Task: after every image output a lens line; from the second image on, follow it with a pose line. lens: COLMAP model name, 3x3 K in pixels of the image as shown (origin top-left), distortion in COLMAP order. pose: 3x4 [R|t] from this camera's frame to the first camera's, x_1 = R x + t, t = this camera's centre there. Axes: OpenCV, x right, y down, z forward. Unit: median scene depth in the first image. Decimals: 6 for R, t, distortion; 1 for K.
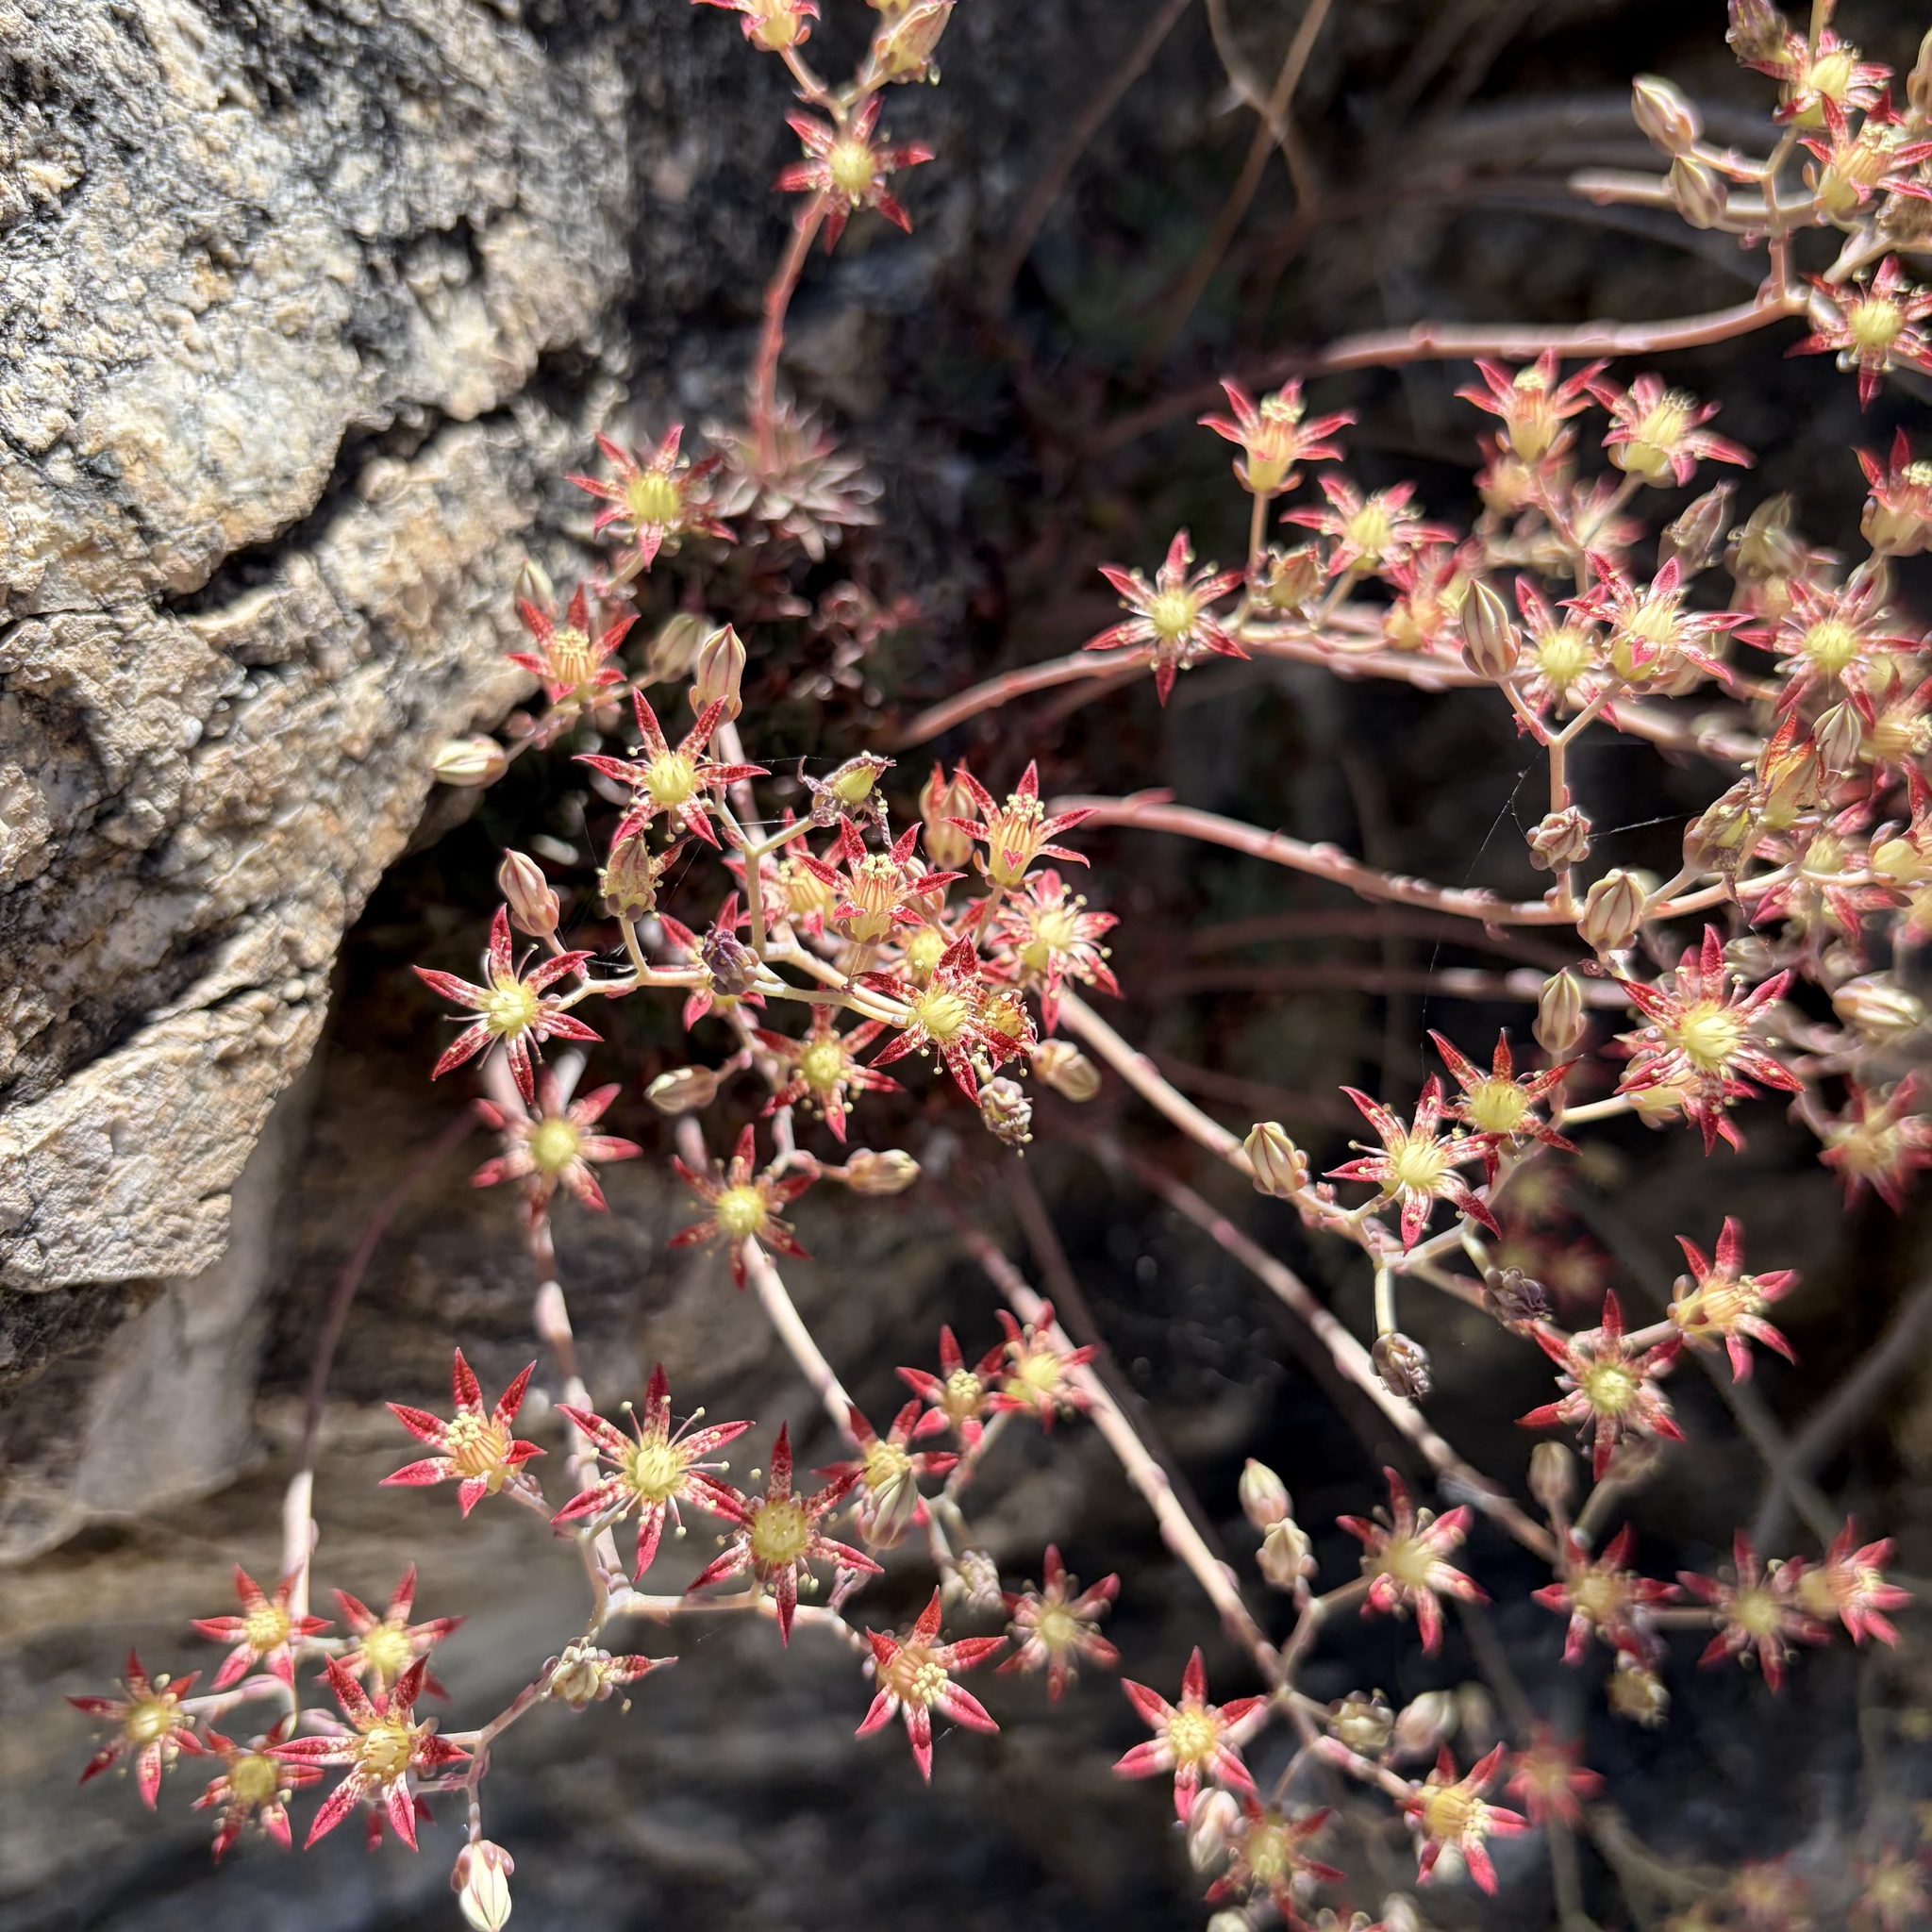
lens RADIAL K [[2188.5, 0, 966.6], [0, 2188.5, 850.1], [0, 0, 1]] dist [-0.025272, 0.020656]
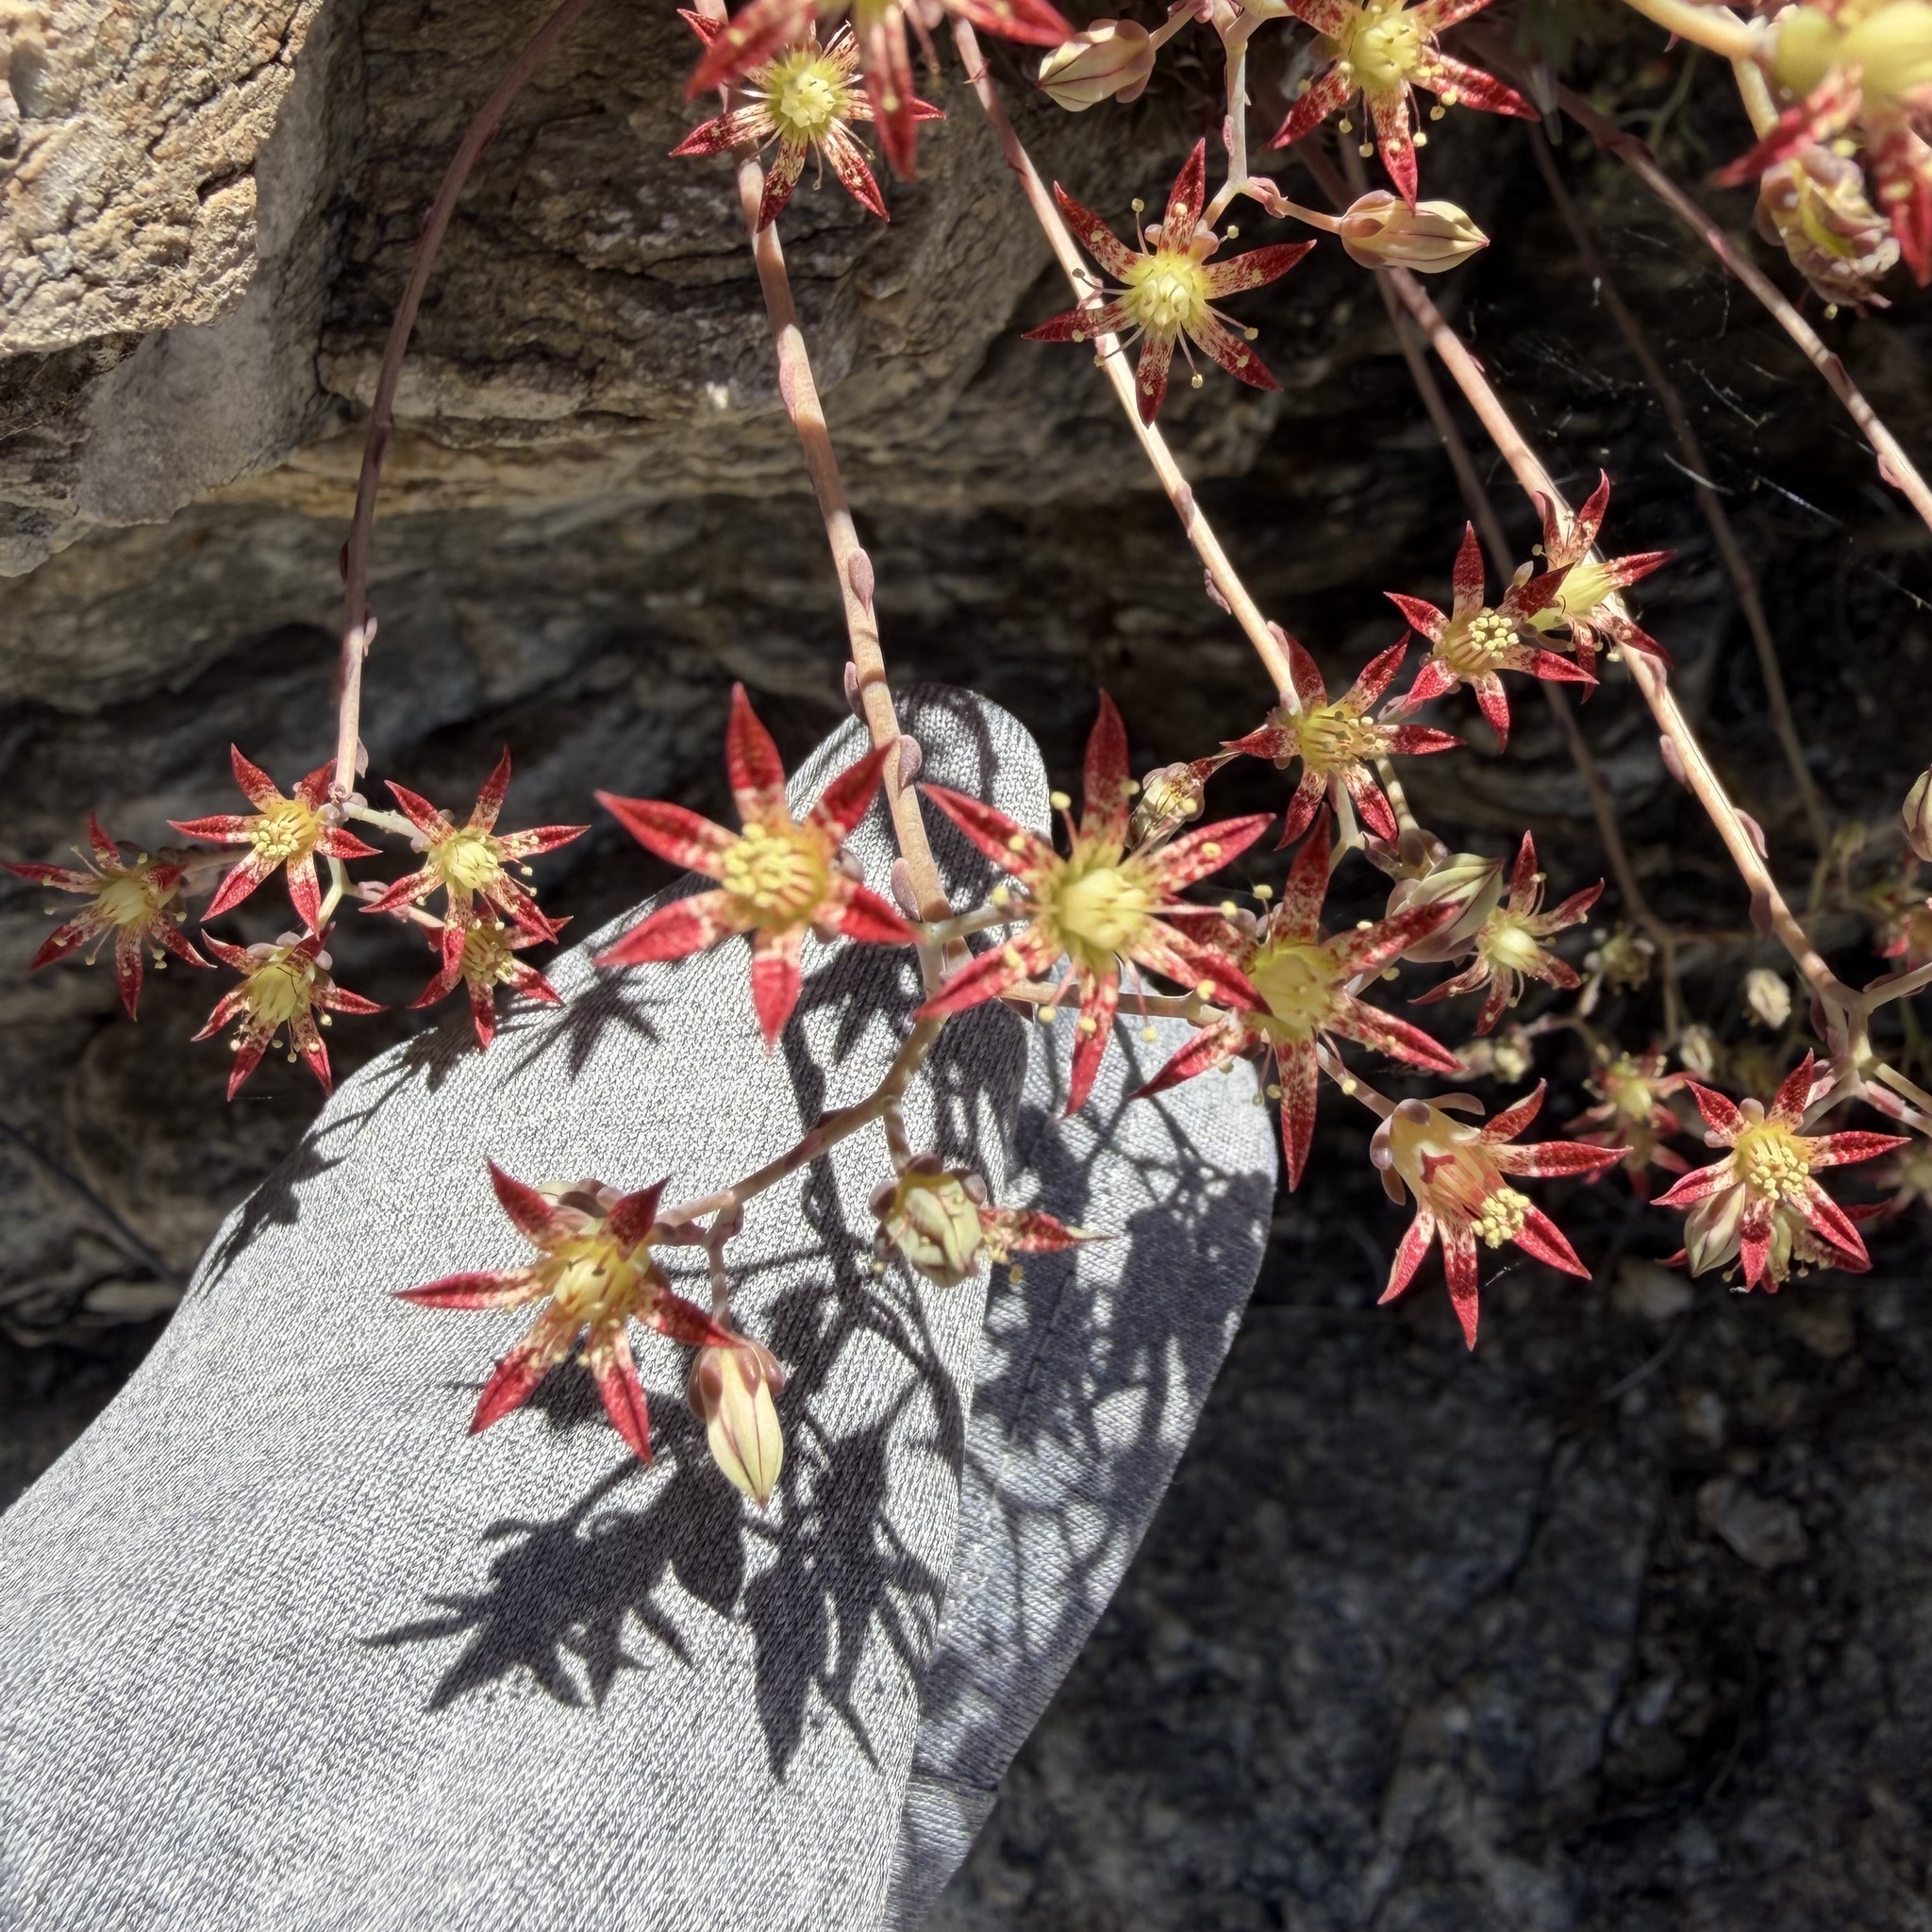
lens RADIAL K [[2188.5, 0, 966.6], [0, 2188.5, 850.1], [0, 0, 1]] dist [-0.025272, 0.020656]
pose [[0.995672, 0.092903, -0.002330, -0.146950], [-0.078490, 0.854098, 0.514155, 0.003785], [0.049757, -0.511747, 0.857694, 0.468804]]
